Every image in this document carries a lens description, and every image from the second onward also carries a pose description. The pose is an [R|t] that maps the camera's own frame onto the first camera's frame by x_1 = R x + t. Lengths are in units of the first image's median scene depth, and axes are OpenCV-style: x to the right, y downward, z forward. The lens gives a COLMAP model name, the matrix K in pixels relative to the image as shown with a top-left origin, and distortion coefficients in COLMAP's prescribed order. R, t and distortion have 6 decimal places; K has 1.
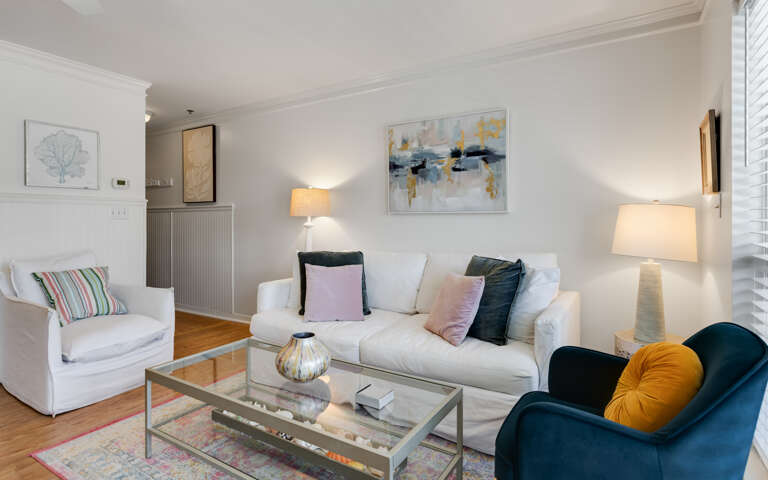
lens RADIAL K [[415.4, 0, 382.6], [0, 415.4, 213.8], [0, 0, 1]] dist [-0.000814, 0.002156]
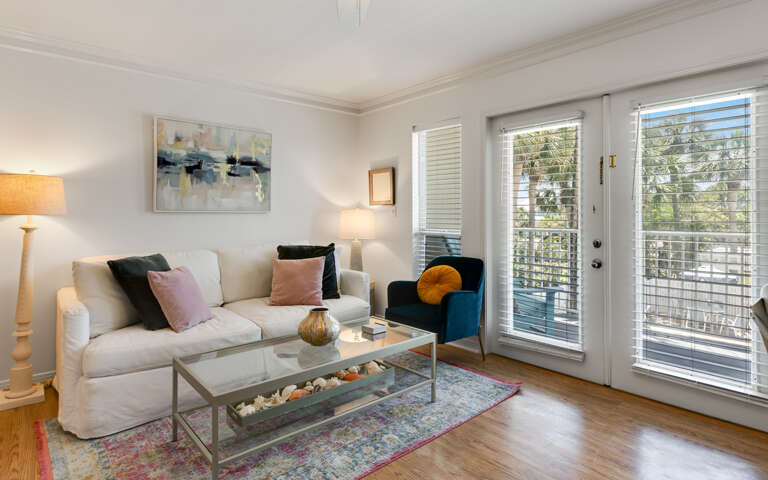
lens RADIAL K [[415.4, 0, 378.5], [0, 415.4, 211.4], [0, 0, 1]] dist [-0.000814, 0.002156]
pose [[0.280889, 0.012009, 0.959665, -0.786705], [-0.007229, 0.999920, -0.010397, 0.004271], [-0.959713, -0.004017, 0.280953, 0.280987]]
